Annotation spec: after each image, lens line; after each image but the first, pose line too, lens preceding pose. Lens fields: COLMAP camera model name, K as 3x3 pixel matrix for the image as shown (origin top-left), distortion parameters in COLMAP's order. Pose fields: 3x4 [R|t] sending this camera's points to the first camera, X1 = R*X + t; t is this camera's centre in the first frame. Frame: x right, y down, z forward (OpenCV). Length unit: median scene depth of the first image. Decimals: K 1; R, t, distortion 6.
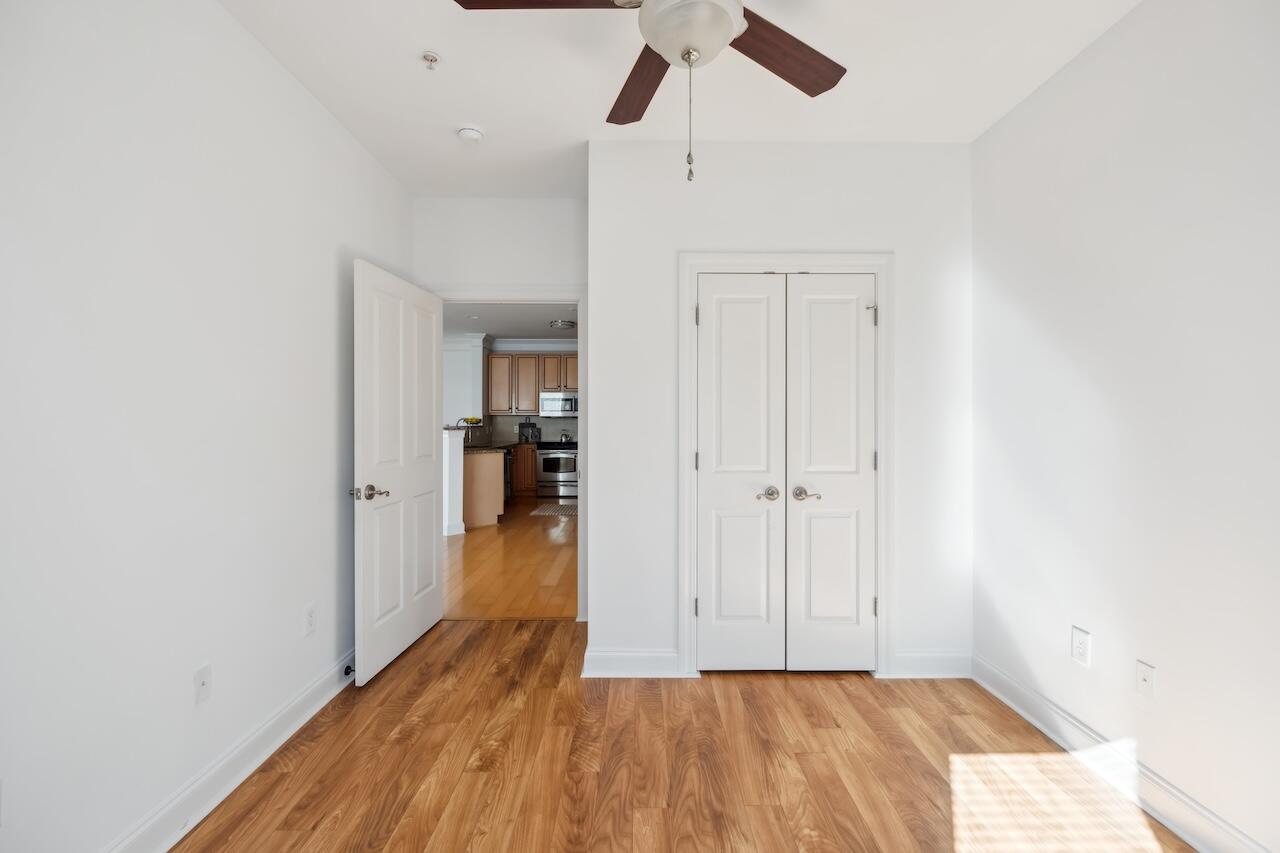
lens RADIAL K [[556.9, 0, 644.2], [0, 556.9, 422.4], [0, 0, 1]] dist [-0.000098, -0.002799]
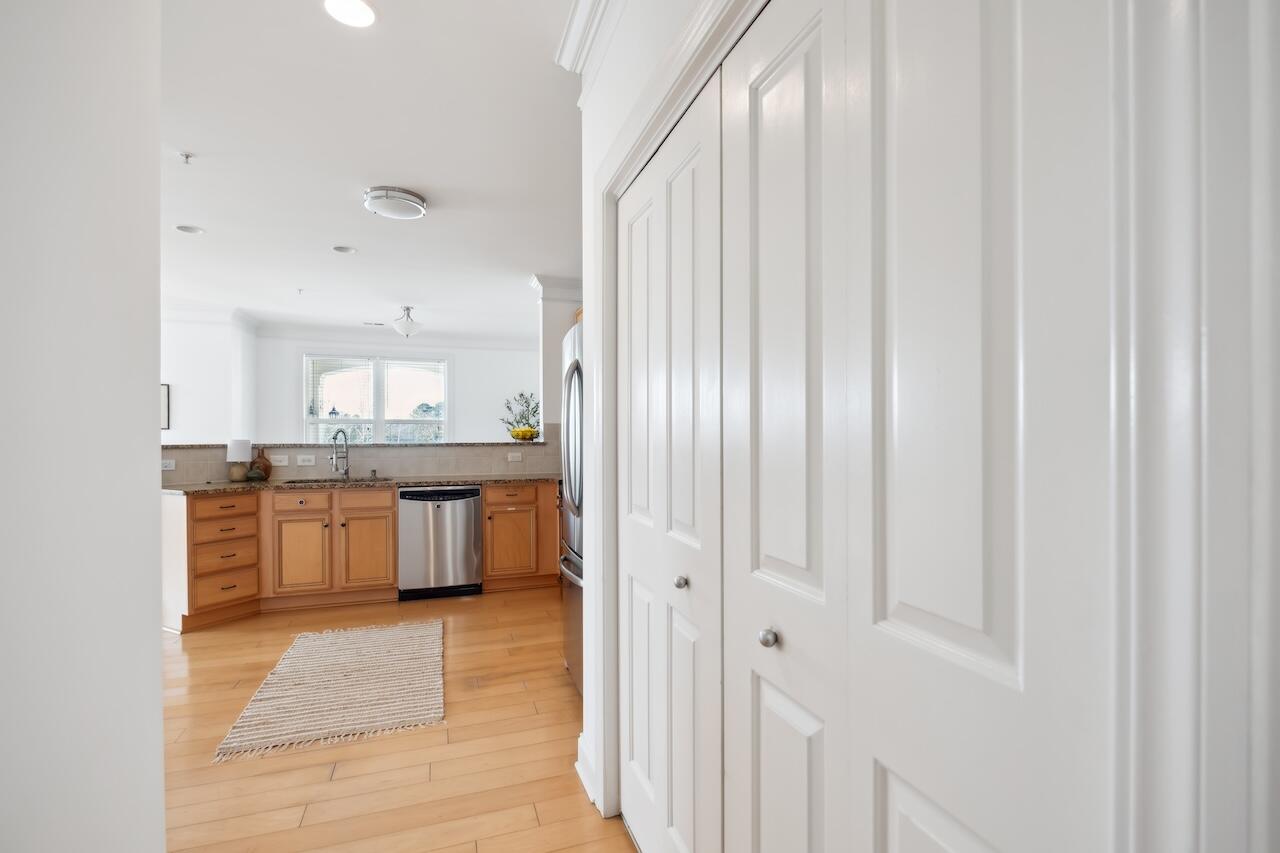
lens RADIAL K [[581.2, 0, 643.4], [0, 581.2, 434.8], [0, 0, 1]] dist [0.000292, -0.004106]
pose [[0.332094, -0.001650, -0.943245, 0.282132], [-0.003285, 0.999990, -0.002906, -0.000472], [0.943241, 0.004063, 0.332086, 0.894455]]
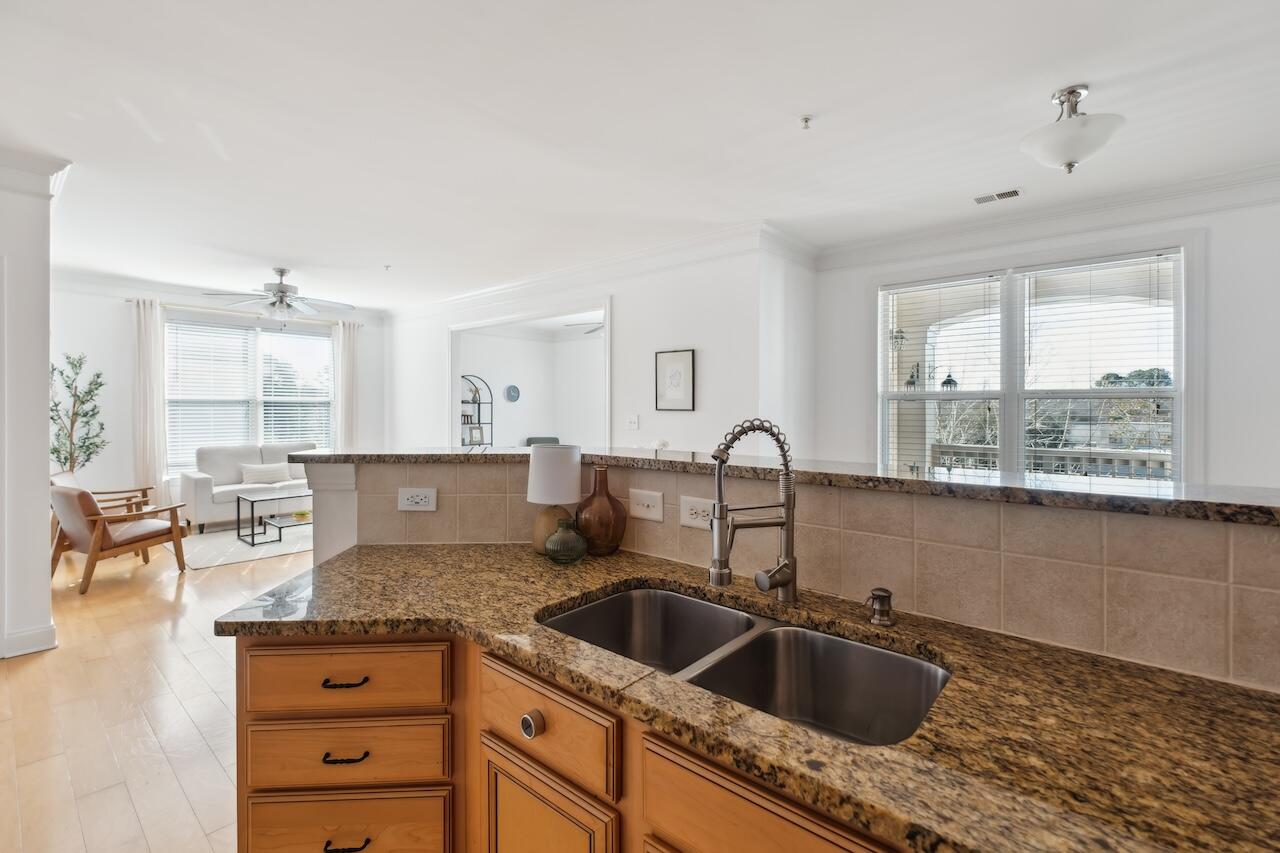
lens RADIAL K [[556.9, 0, 649.1], [0, 556.9, 414.7], [0, 0, 1]] dist [-0.000098, -0.002799]
pose [[-0.655910, 0.004495, -0.754826, -0.153059], [-0.006068, 0.999919, 0.011227, -0.008628], [0.754815, 0.011944, -0.655829, 0.880645]]
